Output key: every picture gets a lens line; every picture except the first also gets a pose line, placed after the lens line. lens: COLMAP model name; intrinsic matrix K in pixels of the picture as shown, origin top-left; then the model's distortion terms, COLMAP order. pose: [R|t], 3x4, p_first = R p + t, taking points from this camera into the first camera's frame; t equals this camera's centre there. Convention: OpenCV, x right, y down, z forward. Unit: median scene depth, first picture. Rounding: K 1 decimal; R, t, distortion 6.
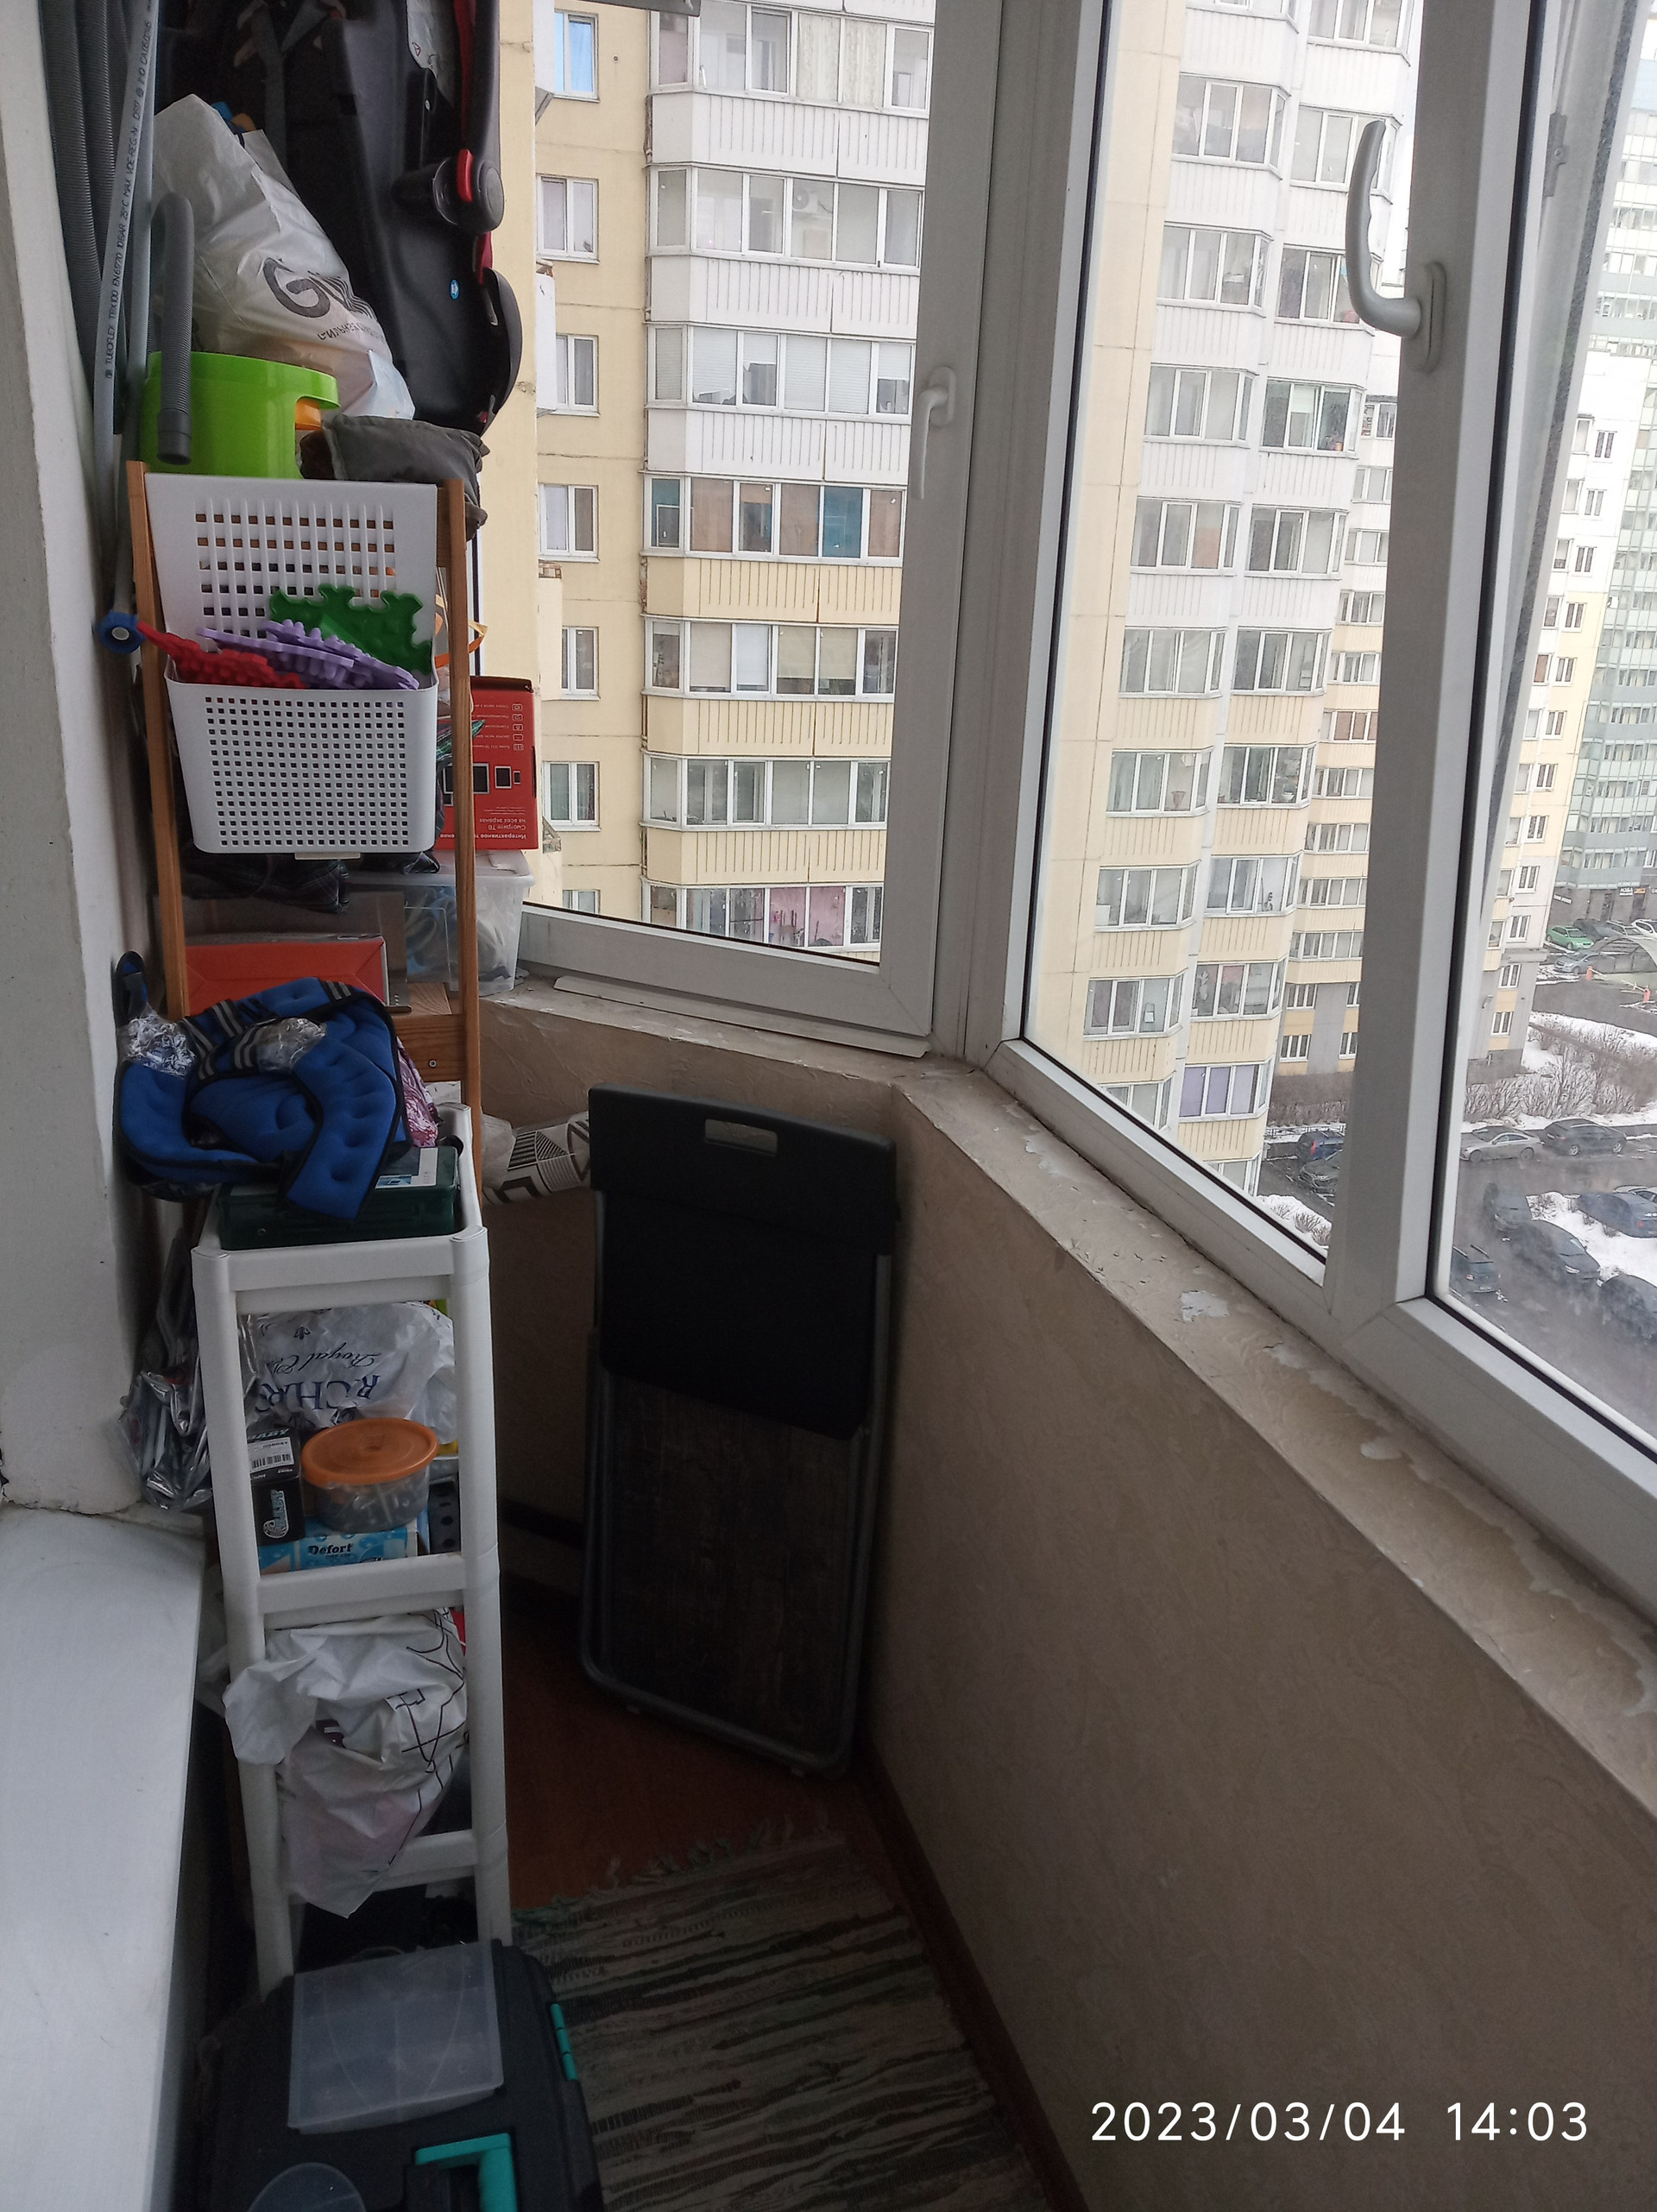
lens RADIAL K [[1690.9, 0, 840.8], [0, 1690.9, 1115.7], [0, 0, 1]] dist [0.027683, -0.035628]
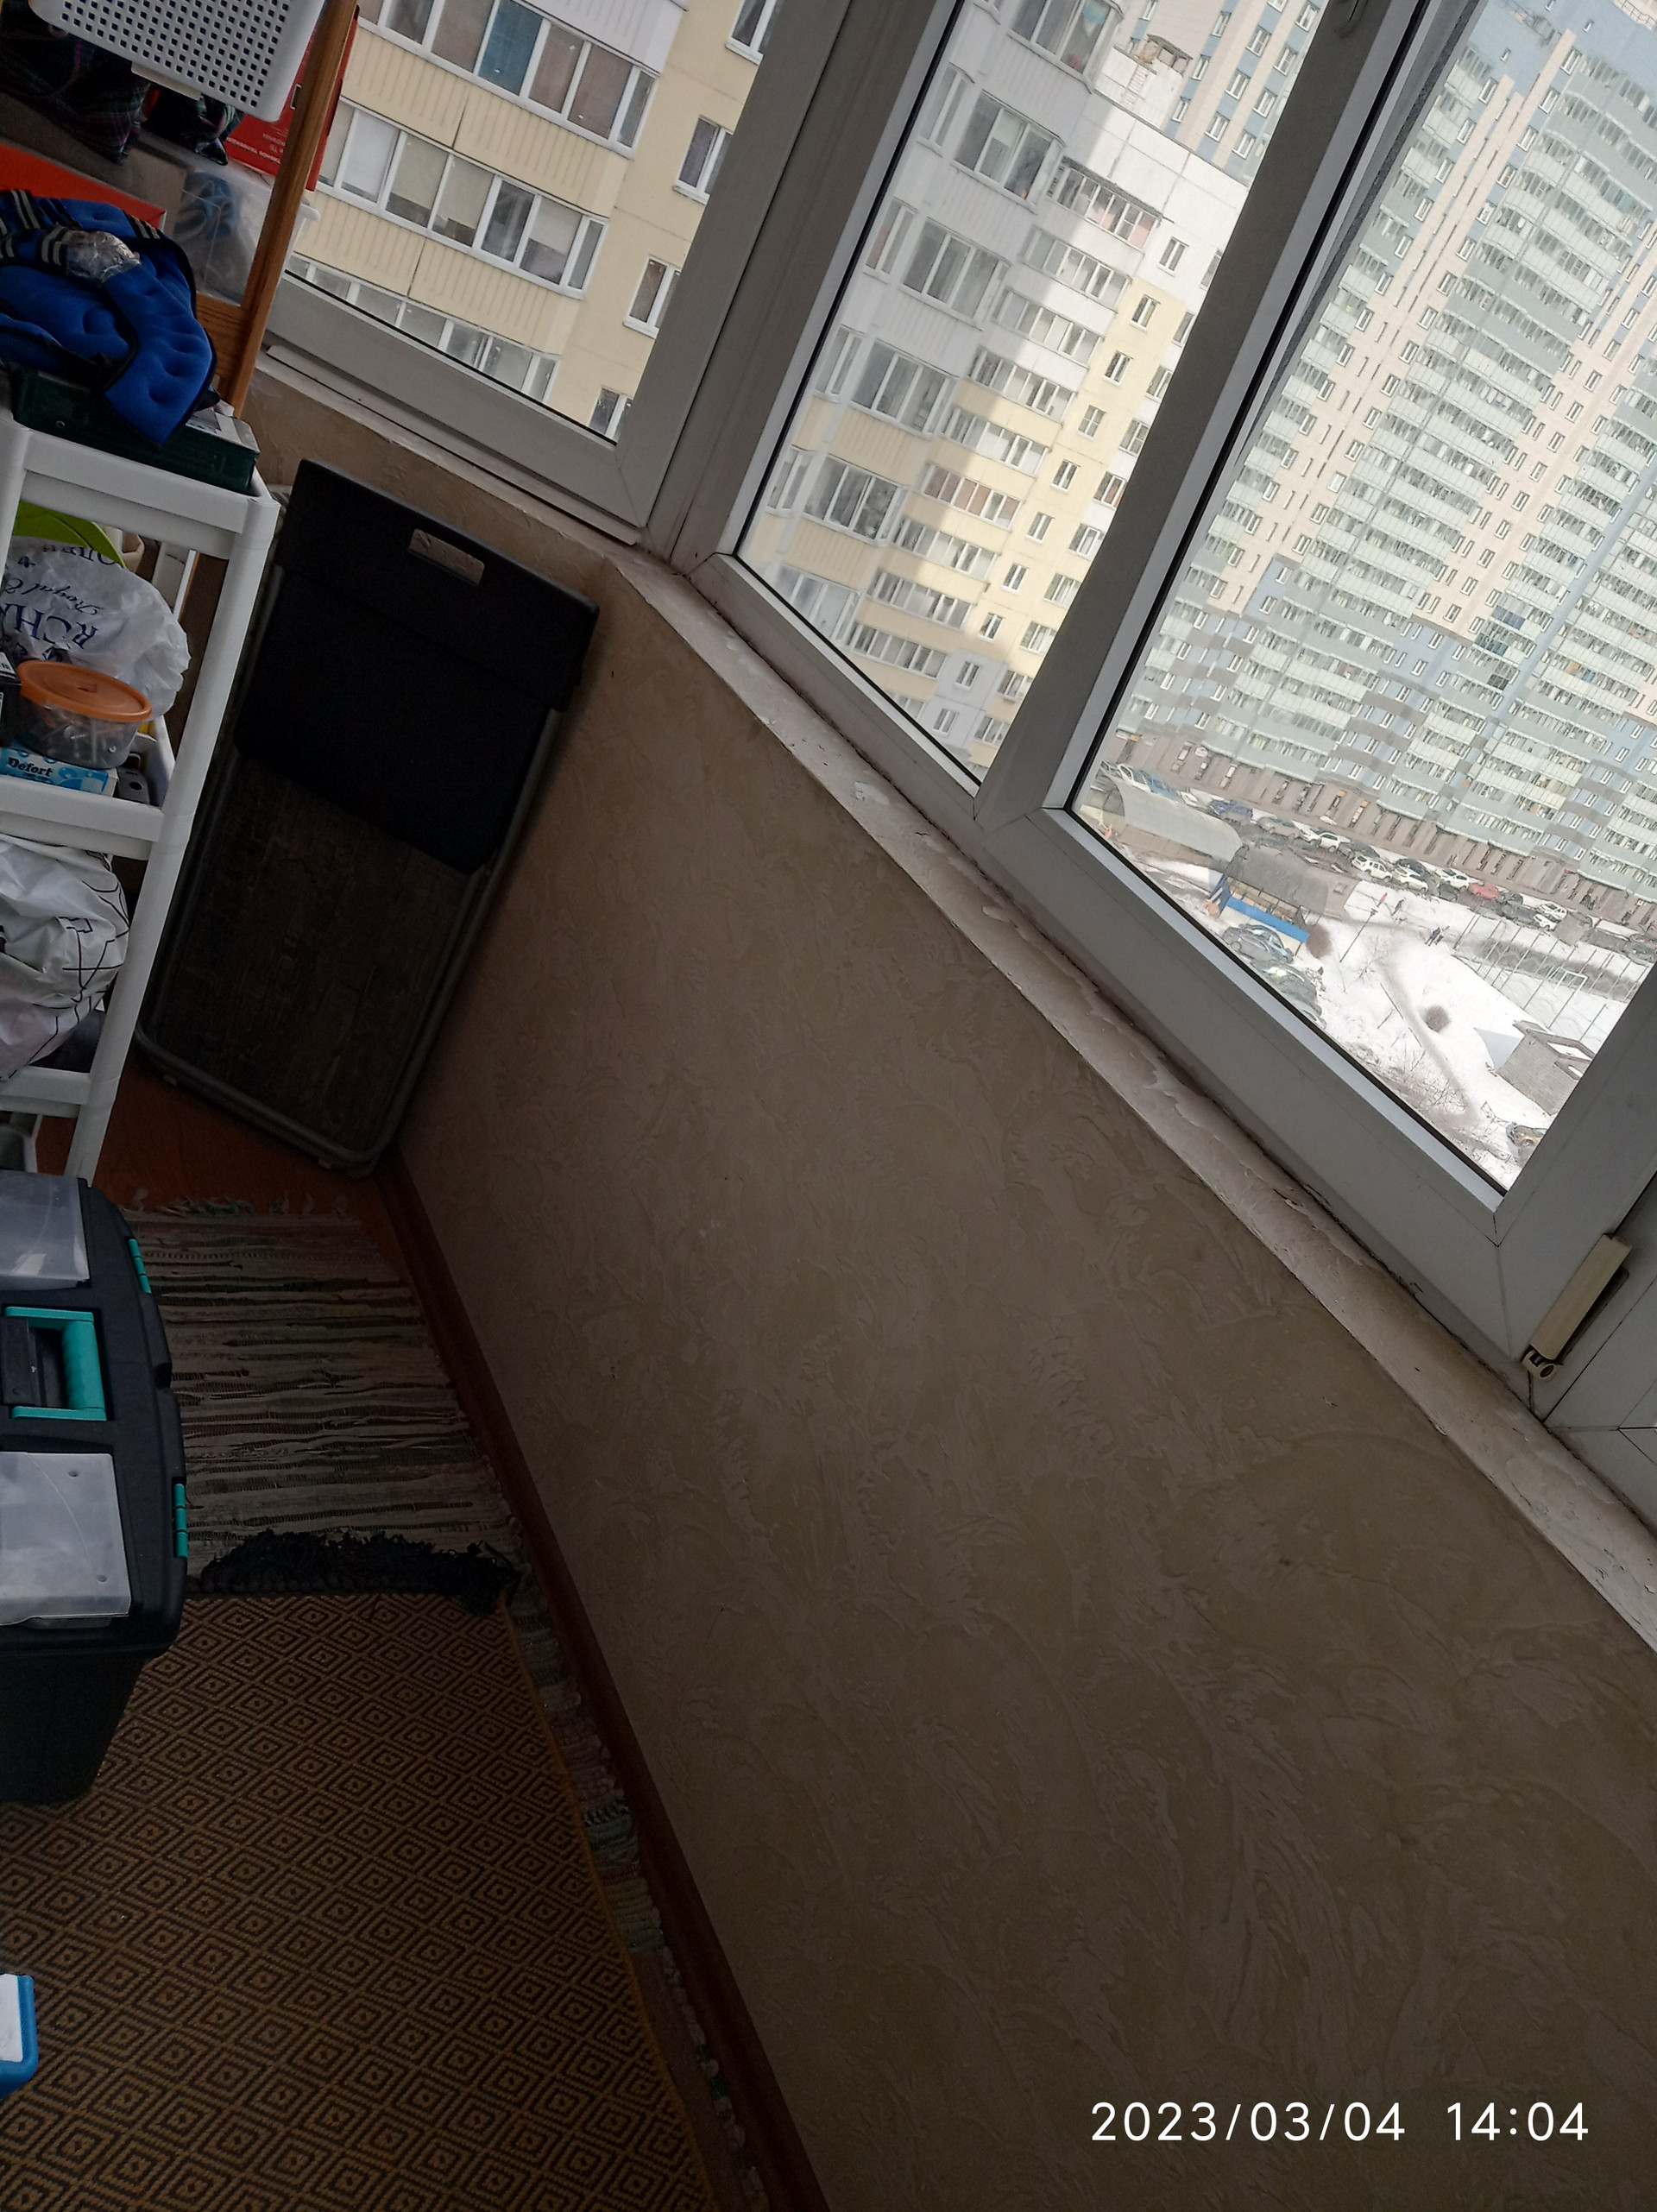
lens RADIAL K [[1690.9, 0, 843.3], [0, 1690.9, 1101.3], [0, 0, 1]] dist [0.027683, -0.035628]
pose [[0.911066, 0.242011, 0.333751, -0.123702], [-0.299214, 0.945084, 0.131484, 0.138855], [-0.283602, -0.219653, 0.933446, -0.127762]]
